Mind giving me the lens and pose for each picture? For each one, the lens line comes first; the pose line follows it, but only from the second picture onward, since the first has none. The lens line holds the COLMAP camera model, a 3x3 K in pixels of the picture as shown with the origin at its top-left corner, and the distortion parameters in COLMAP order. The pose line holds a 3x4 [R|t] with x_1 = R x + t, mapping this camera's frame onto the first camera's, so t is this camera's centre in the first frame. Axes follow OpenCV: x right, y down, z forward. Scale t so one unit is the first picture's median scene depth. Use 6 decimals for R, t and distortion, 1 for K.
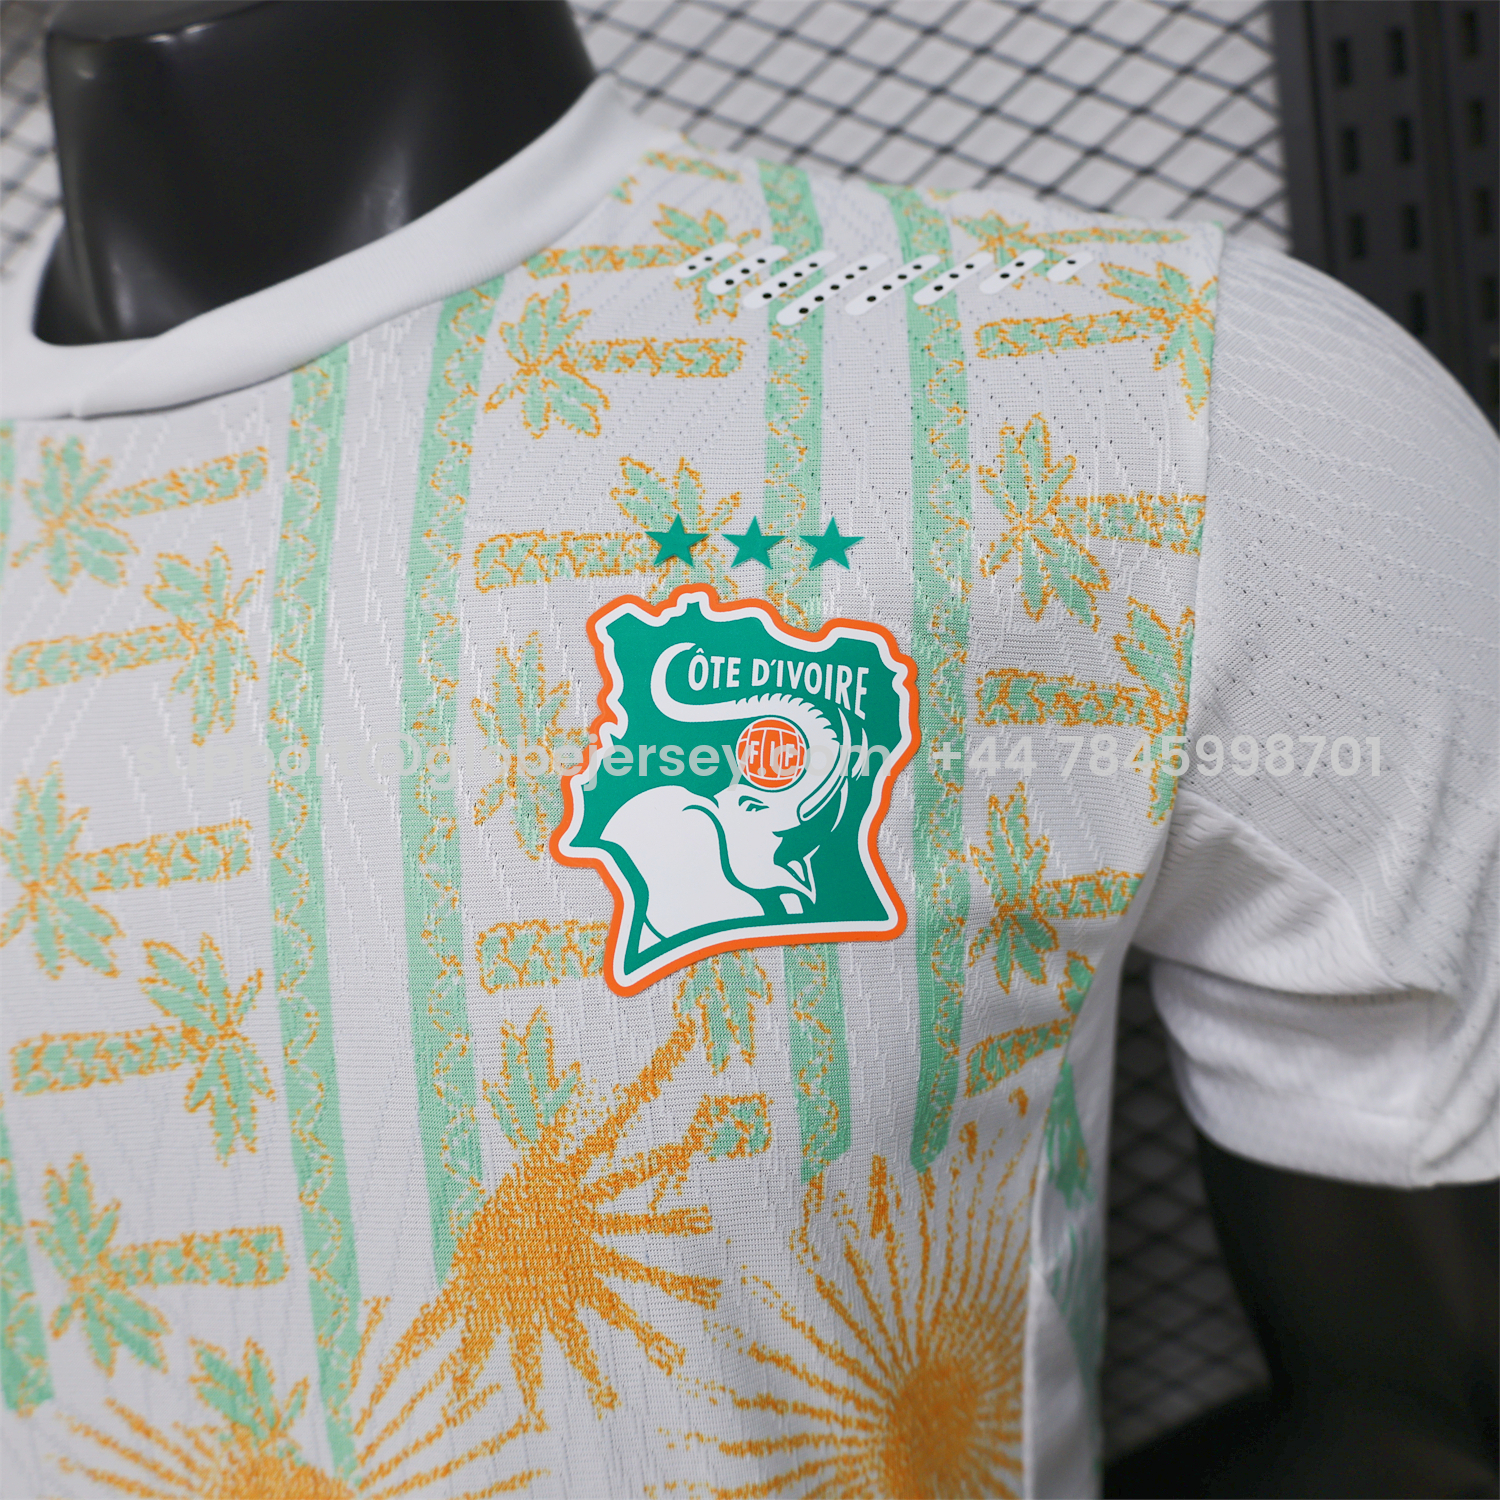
lens RADIAL K [[1507.6, 0, 750.0], [0, 1507.6, 750.0], [0, 0, 1]] dist [-0.008193, -0.004046]
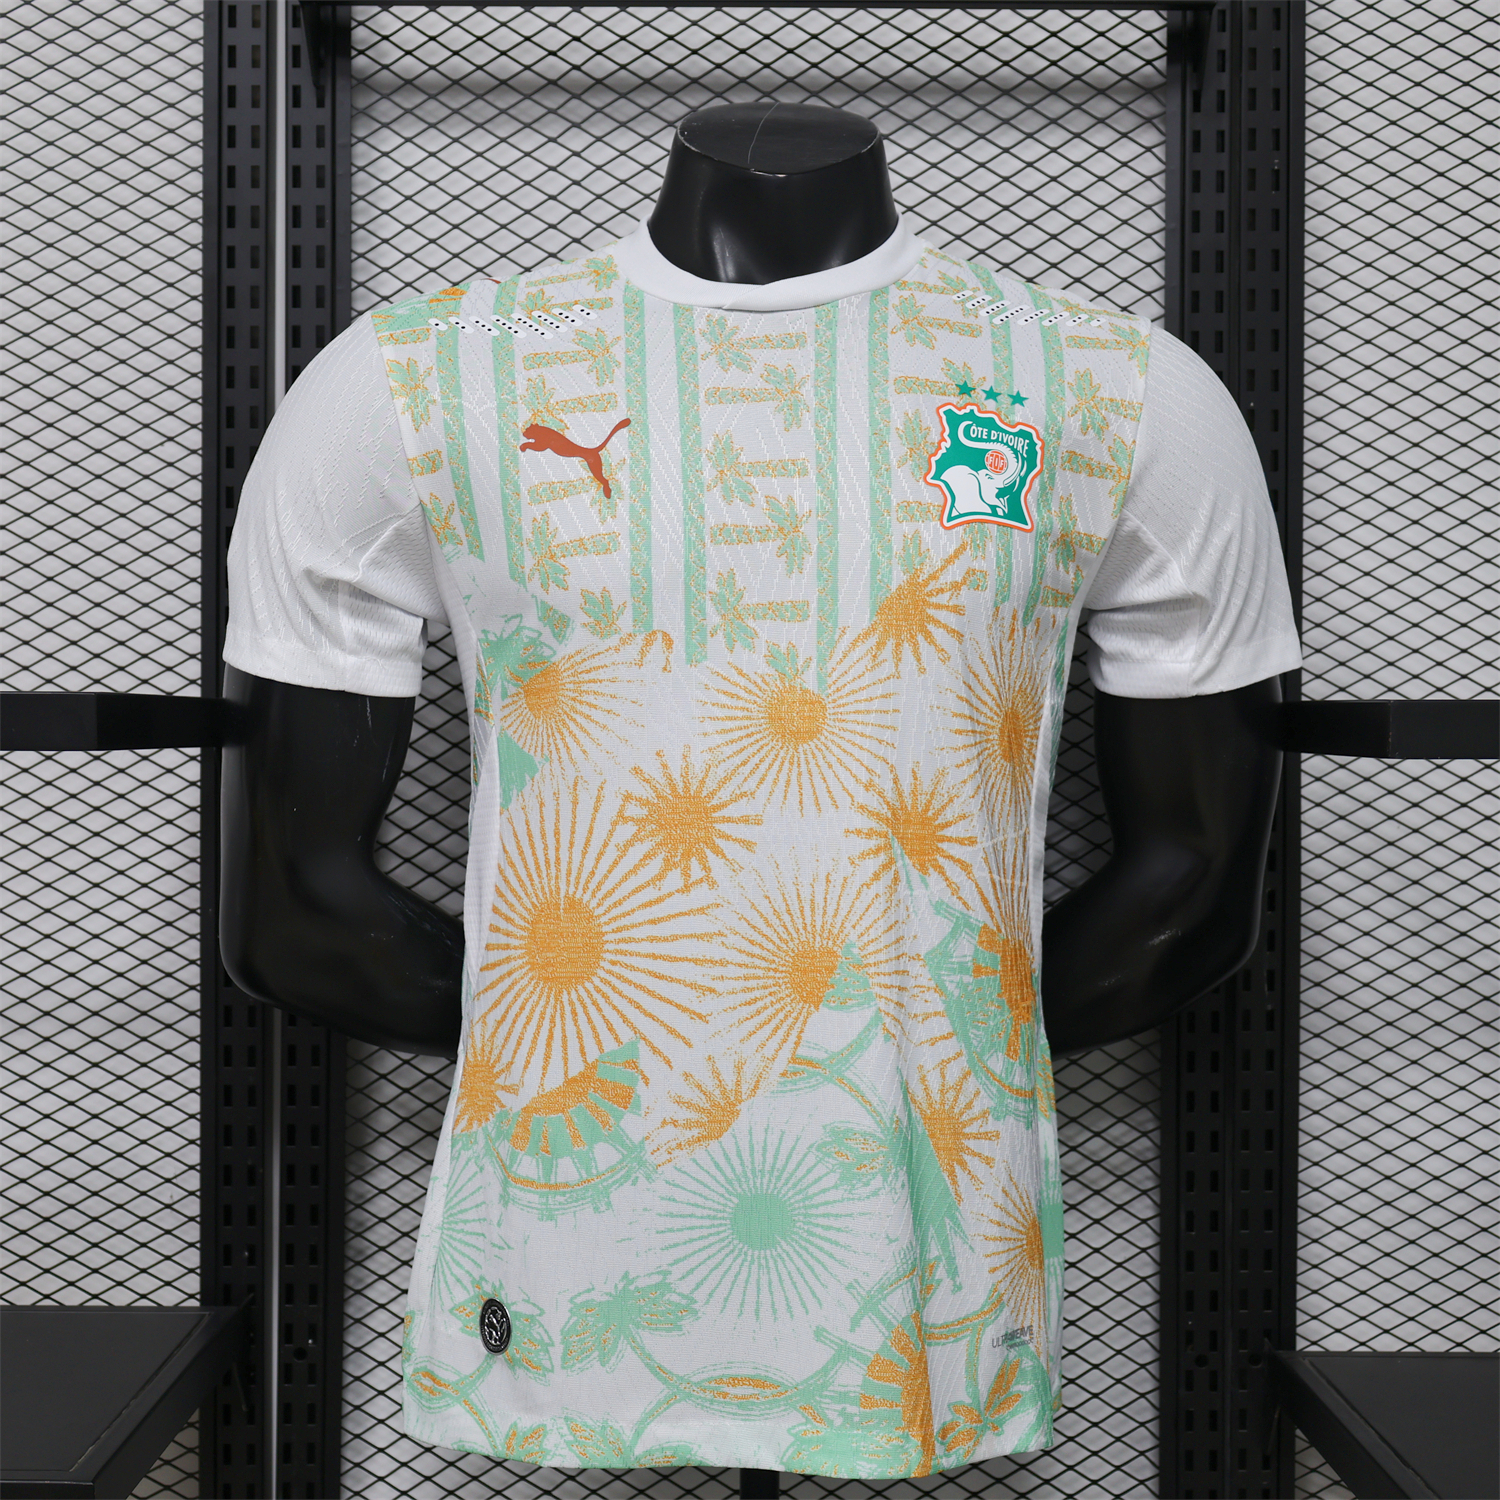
lens RADIAL K [[2274.4, 0, 751.9], [0, 2274.4, 789.6], [0, 0, 1]] dist [-0.000228, 0.058245]
pose [[0.967765, 0.135941, 0.212015, -1.228711], [-0.107696, 0.984341, -0.139554, 1.229625], [-0.227666, 0.112222, 0.967251, -2.921343]]
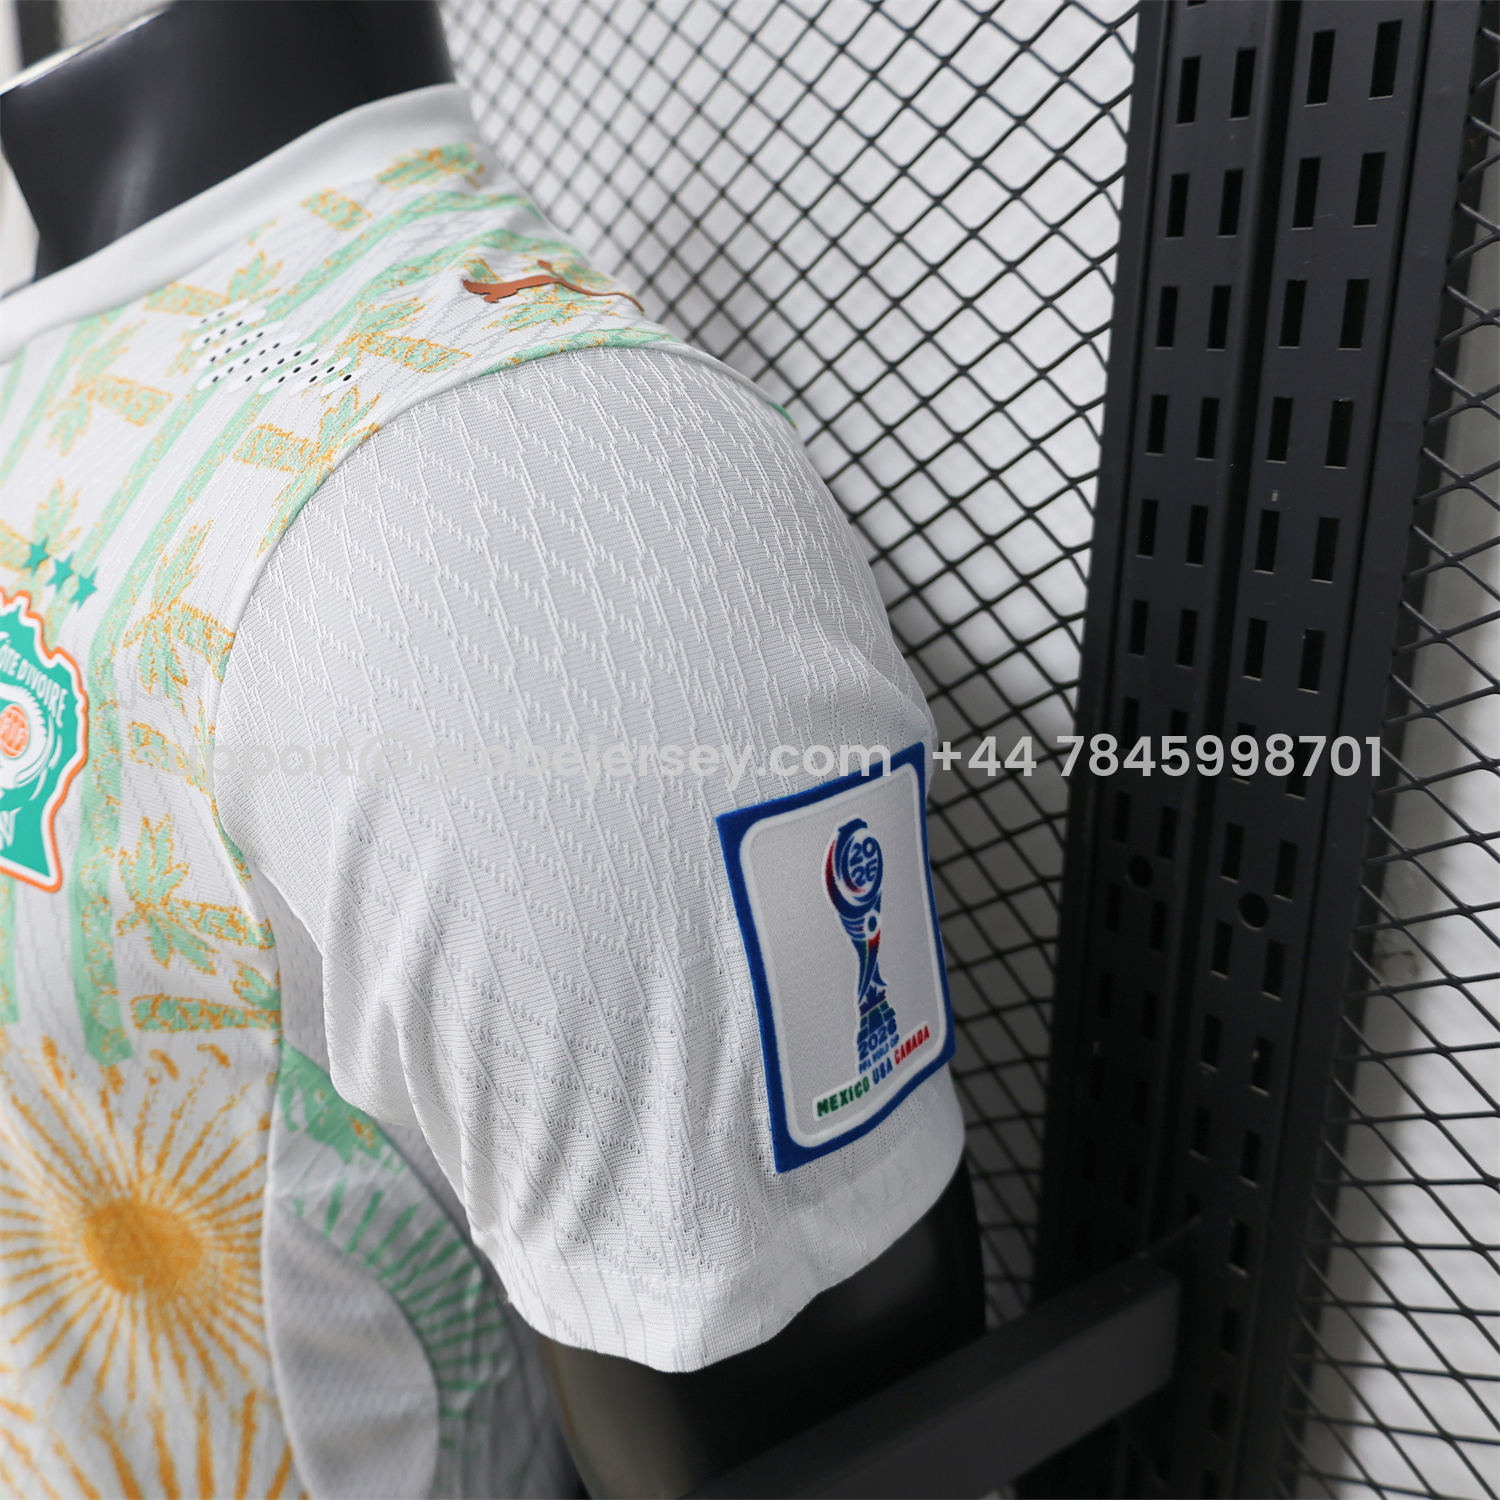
lens RADIAL K [[1507.6, 0, 750.0], [0, 1507.6, 750.0], [0, 0, 1]] dist [-0.008193, -0.004046]
pose [[0.741749, 0.319641, -0.589608, 1.251108], [-0.212474, 0.945835, 0.245462, -0.434368], [0.636131, -0.056795, 0.769488, 0.370384]]
